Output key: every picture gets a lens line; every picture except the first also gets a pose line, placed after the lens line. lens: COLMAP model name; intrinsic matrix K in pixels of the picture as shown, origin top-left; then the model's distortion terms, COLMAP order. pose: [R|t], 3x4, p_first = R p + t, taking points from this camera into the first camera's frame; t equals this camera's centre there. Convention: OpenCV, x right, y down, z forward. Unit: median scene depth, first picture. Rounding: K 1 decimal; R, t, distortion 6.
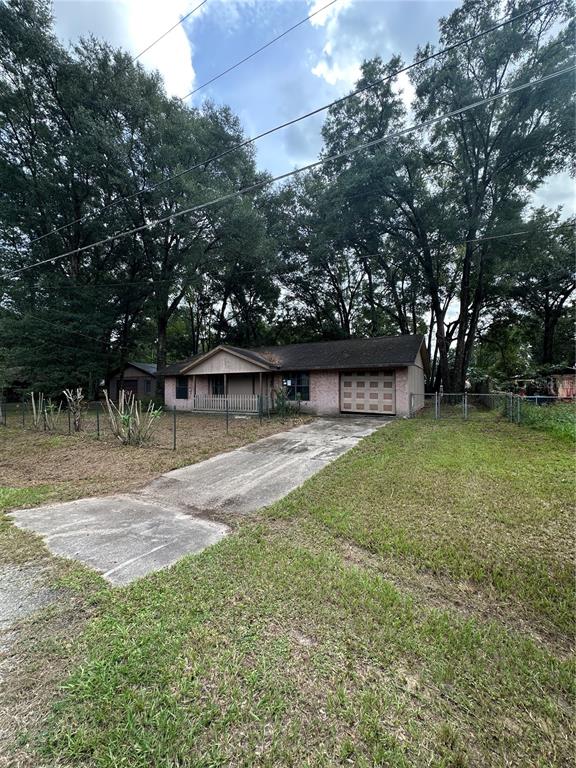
lens RADIAL K [[308.9, 0, 288.0], [0, 308.9, 384.0], [0, 0, 1]] dist [0.001064, 0.000209]
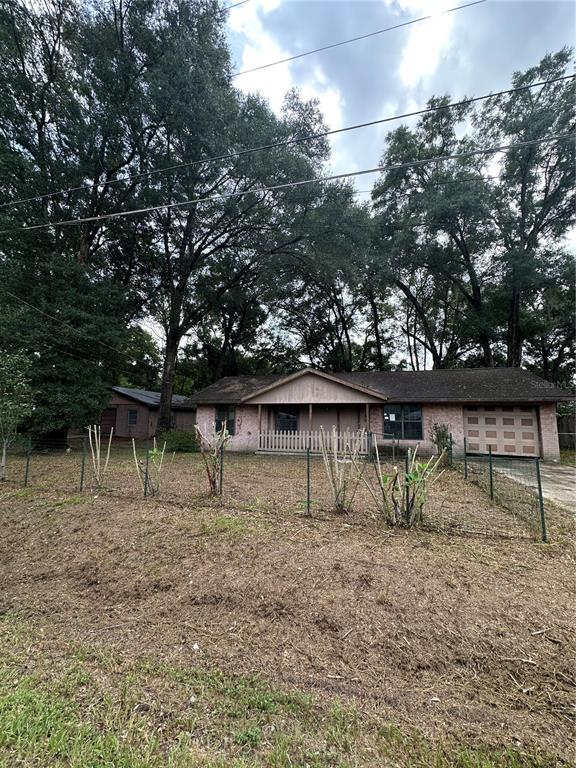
lens RADIAL K [[308.7, 0, 287.5], [0, 308.7, 384.9], [0, 0, 1]] dist [-0.001917, 0.000446]
pose [[0.975505, 0.042853, 0.215765, -0.431571], [-0.020276, 0.994183, -0.105782, 0.002687], [-0.219043, 0.098816, 0.970699, 0.249937]]
